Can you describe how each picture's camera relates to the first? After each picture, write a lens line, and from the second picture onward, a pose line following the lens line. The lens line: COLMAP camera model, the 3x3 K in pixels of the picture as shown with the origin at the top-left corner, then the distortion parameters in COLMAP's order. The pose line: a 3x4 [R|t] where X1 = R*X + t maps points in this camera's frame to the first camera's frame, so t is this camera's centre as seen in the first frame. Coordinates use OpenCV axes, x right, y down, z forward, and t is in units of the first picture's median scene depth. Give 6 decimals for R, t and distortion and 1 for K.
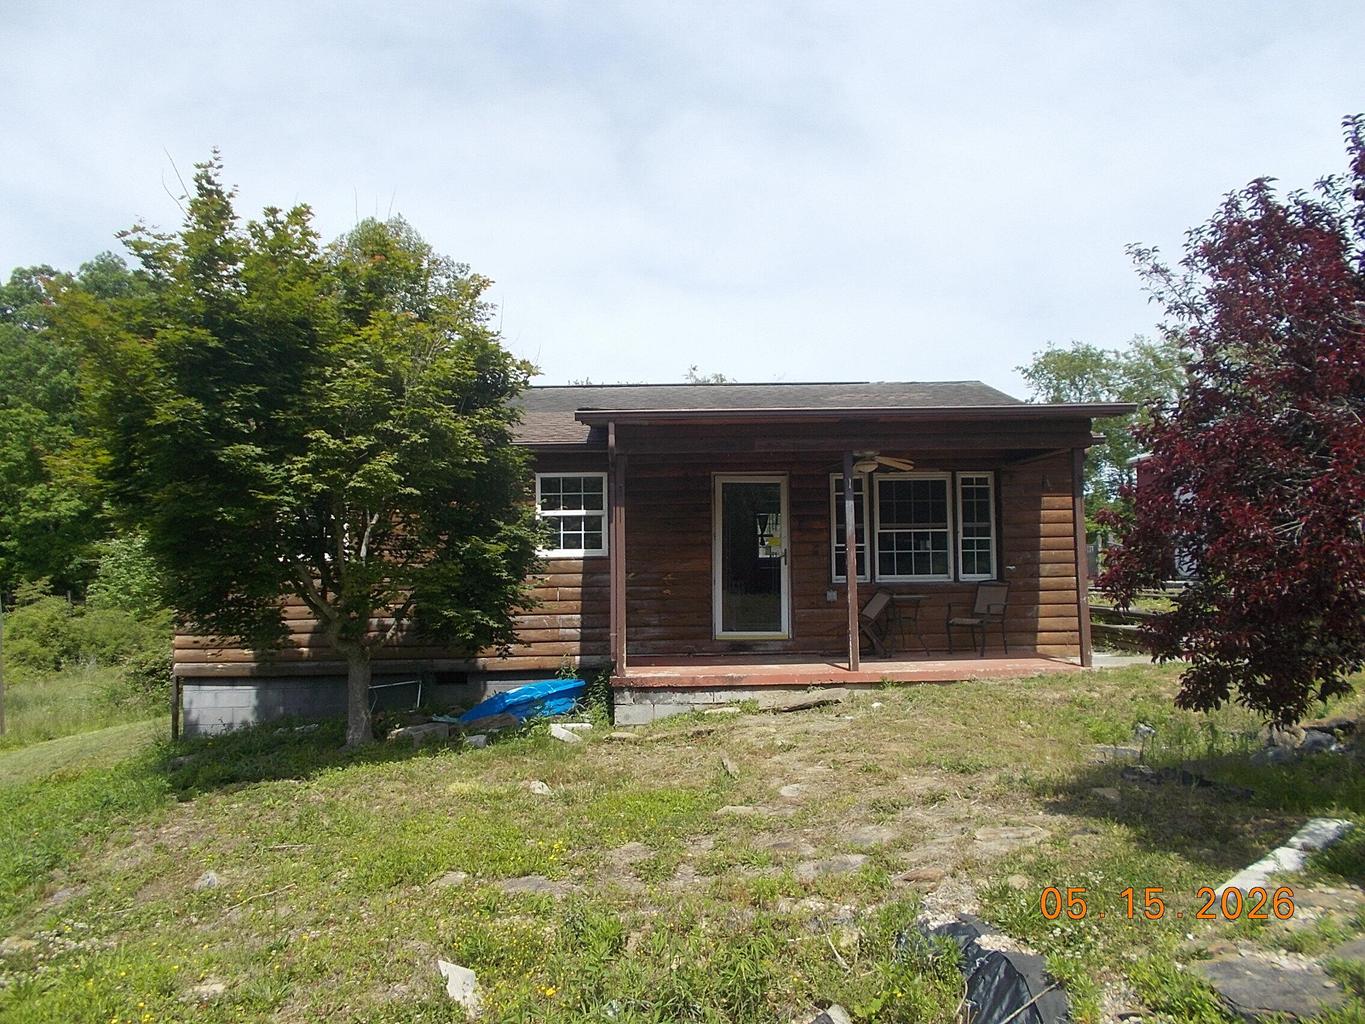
lens RADIAL K [[1014.4, 0, 682.5], [0, 1014.4, 512.0], [0, 0, 1]] dist [-0.015063, -0.001879]
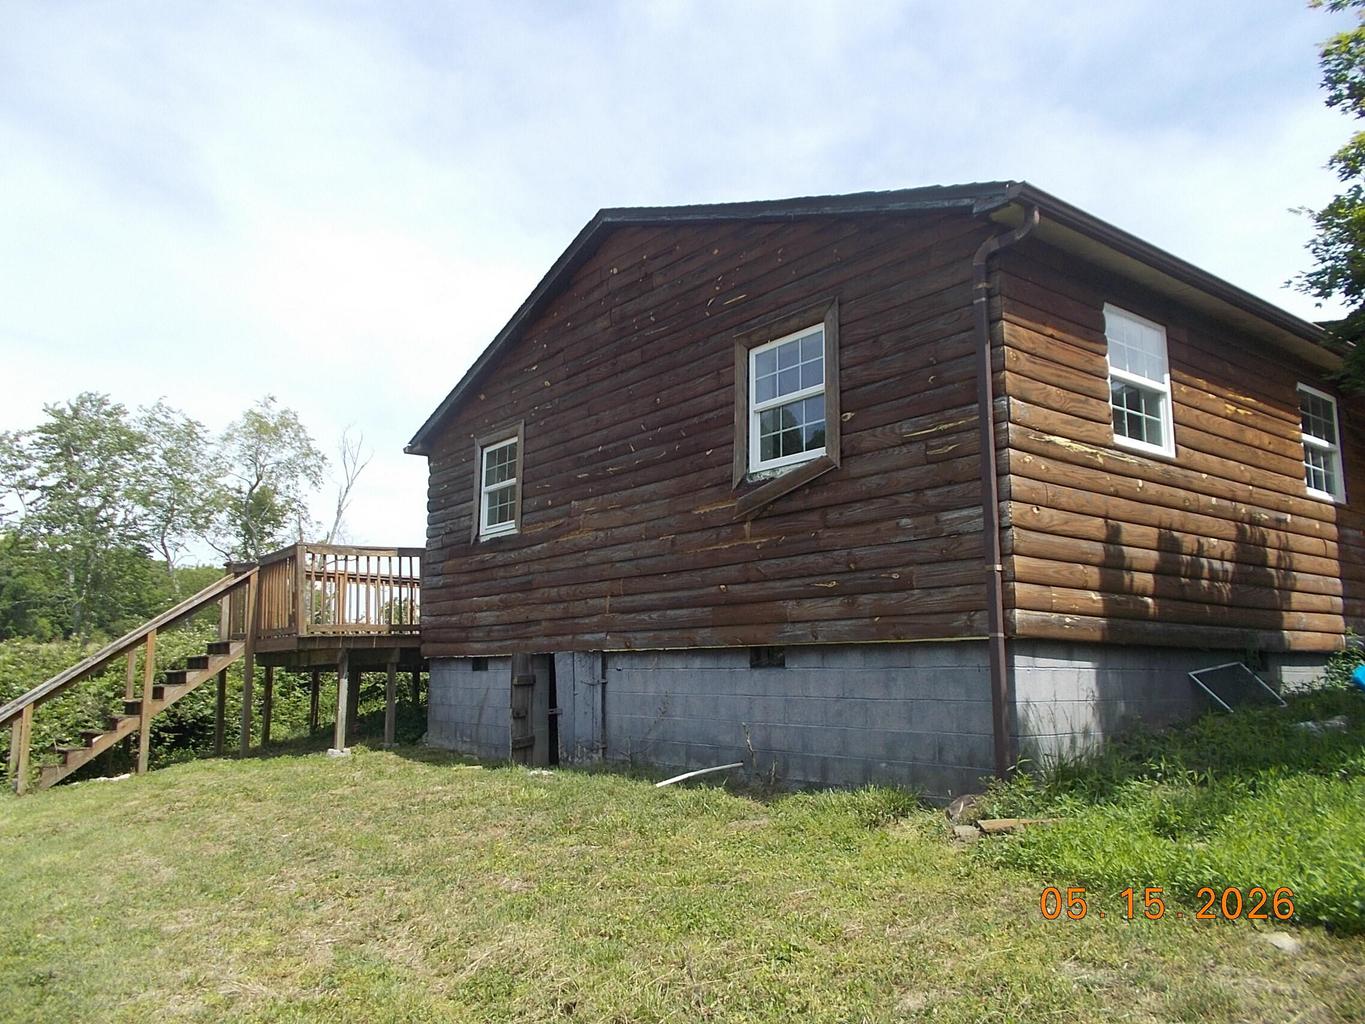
lens RADIAL K [[1014.4, 0, 682.5], [0, 1014.4, 512.0], [0, 0, 1]] dist [-0.015063, -0.001879]
pose [[0.814396, 0.115250, 0.568750, -0.924436], [-0.057944, 0.991332, -0.117910, 0.169794], [-0.577410, 0.063070, 0.814015, 0.685284]]
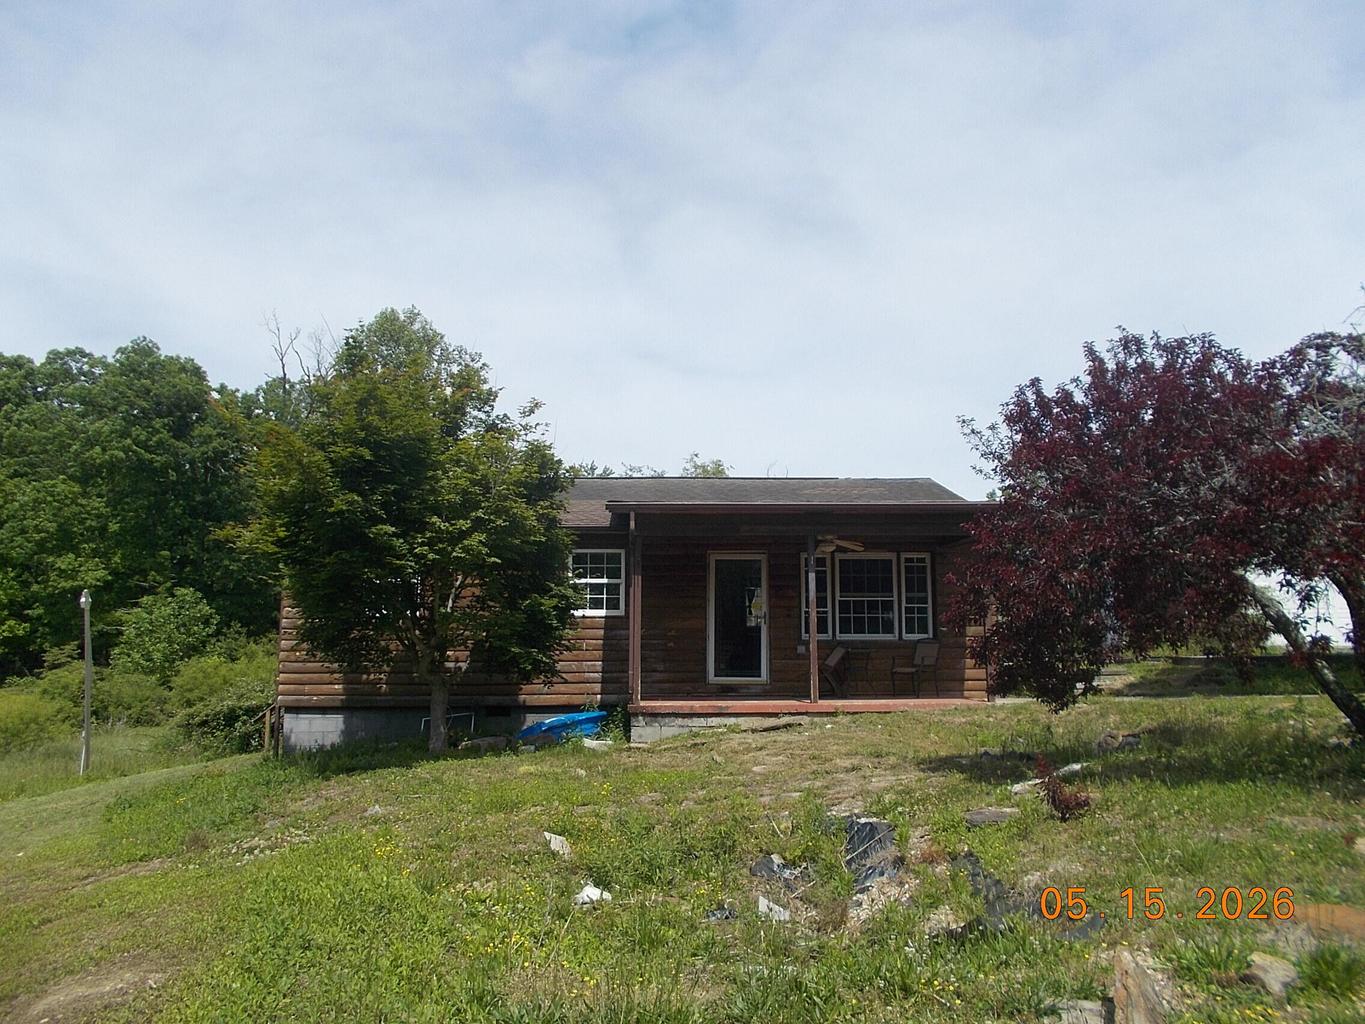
lens RADIAL K [[1014.4, 0, 682.5], [0, 1014.4, 512.0], [0, 0, 1]] dist [-0.015063, -0.001879]
pose [[0.999887, 0.014347, 0.004489, -0.008901], [-0.013949, 0.996782, -0.078937, 0.014060], [-0.005607, 0.078865, 0.996870, -0.279651]]
